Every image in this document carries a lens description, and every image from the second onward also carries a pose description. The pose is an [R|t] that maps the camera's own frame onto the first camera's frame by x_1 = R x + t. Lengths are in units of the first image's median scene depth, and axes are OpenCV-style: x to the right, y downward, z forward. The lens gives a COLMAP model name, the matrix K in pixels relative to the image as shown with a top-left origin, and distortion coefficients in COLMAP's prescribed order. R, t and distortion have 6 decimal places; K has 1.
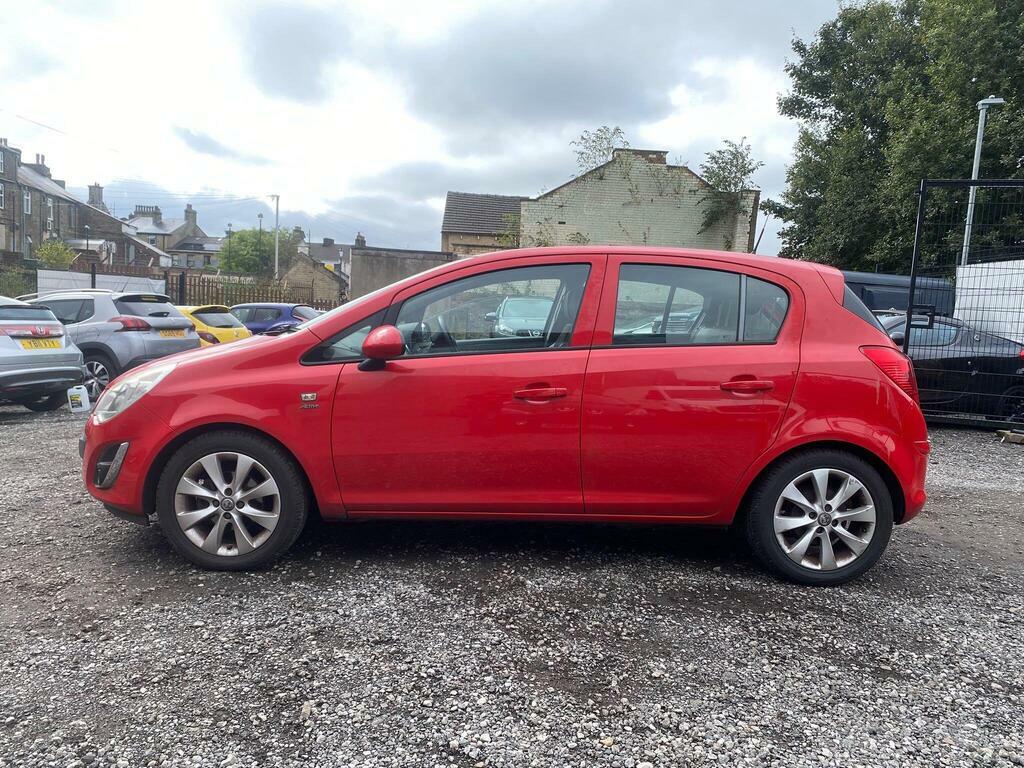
lens RADIAL K [[738.3, 0, 512.1], [0, 738.3, 388.2], [0, 0, 1]] dist [0.035380, -0.039156]
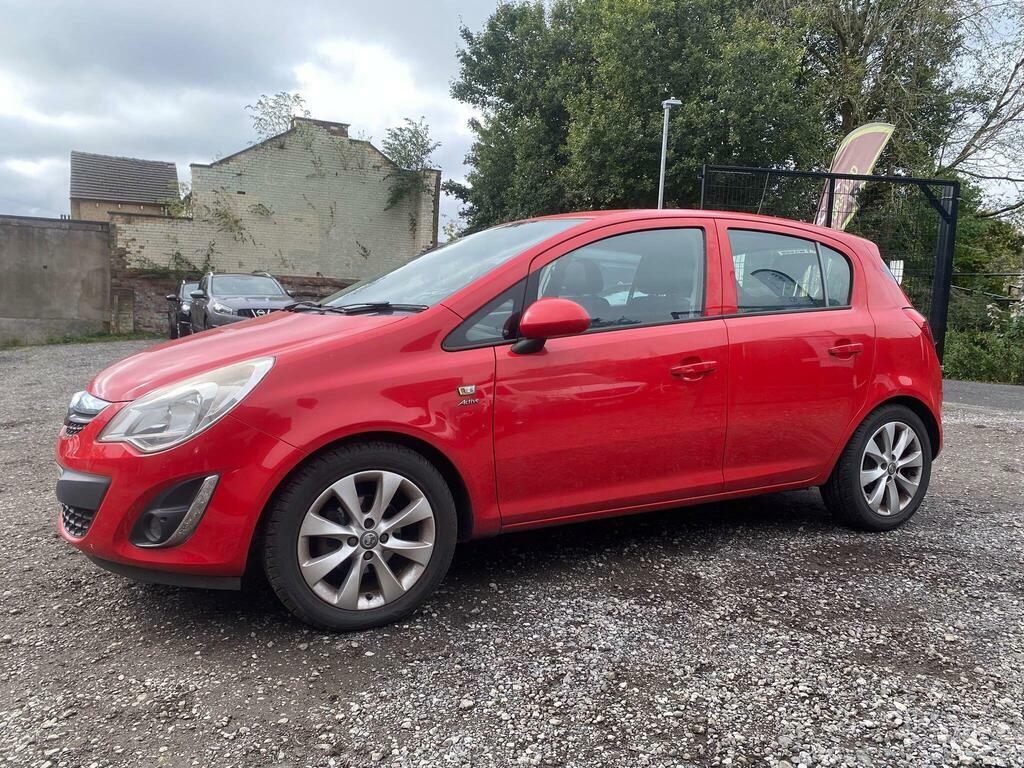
lens RADIAL K [[738.3, 0, 512.2], [0, 738.3, 384.7], [0, 0, 1]] dist [0.035380, -0.039156]
pose [[0.903654, -0.069113, 0.422651, -0.531705], [0.058319, 0.997558, 0.038434, -0.020105], [-0.424275, -0.010082, 0.905477, 0.249028]]
